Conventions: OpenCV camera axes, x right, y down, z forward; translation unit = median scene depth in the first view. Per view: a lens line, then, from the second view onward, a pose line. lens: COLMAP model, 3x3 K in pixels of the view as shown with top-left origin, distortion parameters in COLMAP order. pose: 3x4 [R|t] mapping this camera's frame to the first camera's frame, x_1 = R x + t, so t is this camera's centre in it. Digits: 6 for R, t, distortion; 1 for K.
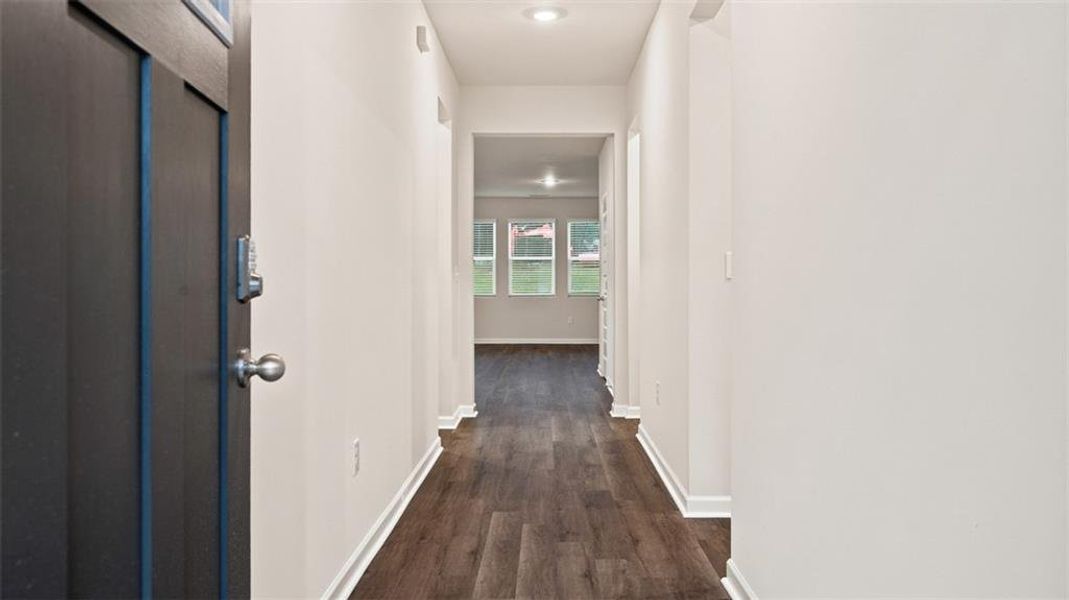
lens RADIAL K [[880.0, 0, 534.5], [0, 880.0, 300.0], [0, 0, 1]] dist [-0.001649, -0.000121]
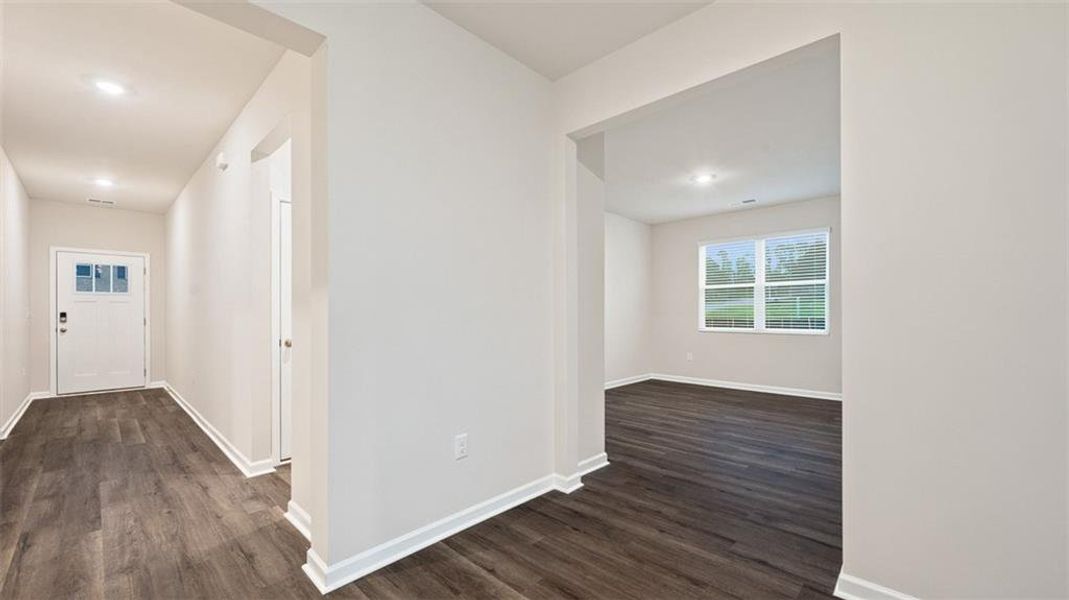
lens RADIAL K [[427.6, 0, 539.7], [0, 427.6, 312.4], [0, 0, 1]] dist [-0.001235, -0.000010]
pose [[-0.680913, 0.001189, -0.732363, 0.046599], [-0.007873, 0.999929, 0.008944, -0.051464], [0.732322, 0.011856, -0.680855, 2.159925]]
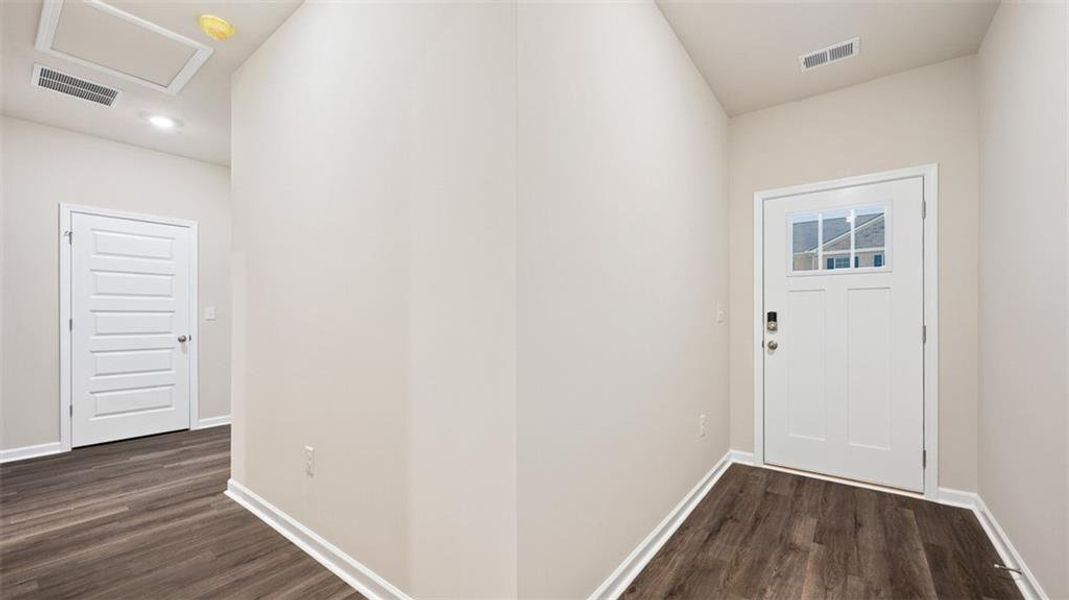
lens RADIAL K [[420.9, 0, 539.0], [0, 420.9, 317.8], [0, 0, 1]] dist [0.001889, 0.000505]
pose [[-0.804295, -0.000576, 0.594230, -0.021778], [0.009950, 0.999846, 0.014437, -0.032237], [-0.594147, 0.017525, -0.804166, 0.947878]]
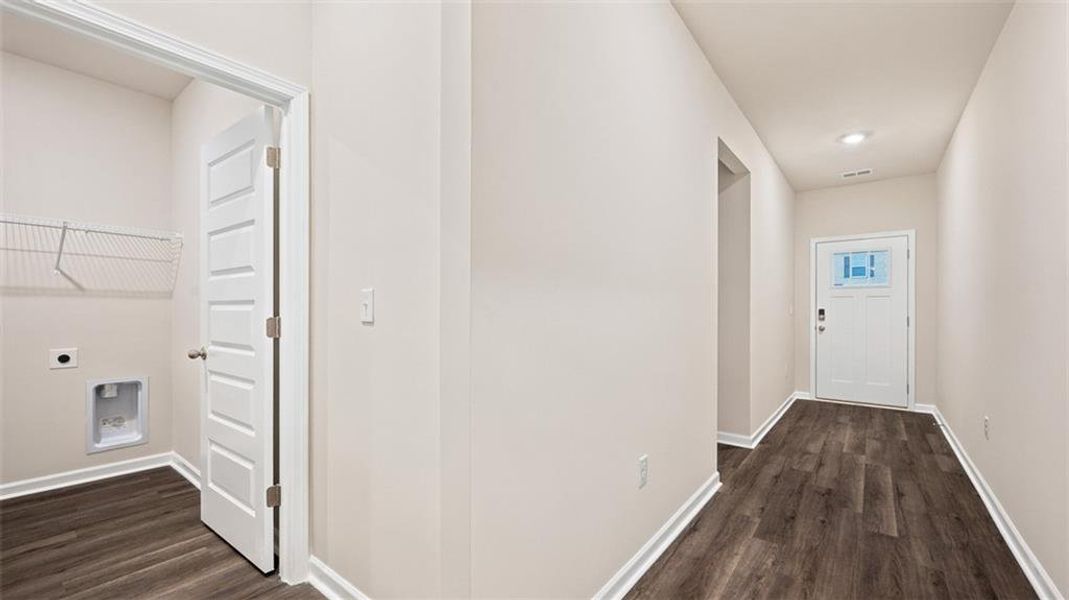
lens RADIAL K [[427.6, 0, 539.7], [0, 427.6, 312.4], [0, 0, 1]] dist [-0.001235, -0.000010]
pose [[-0.797240, -0.003361, 0.603654, -0.011708], [0.007750, 0.999845, 0.015802, -0.044229], [-0.603613, 0.017276, -0.797090, 1.616125]]
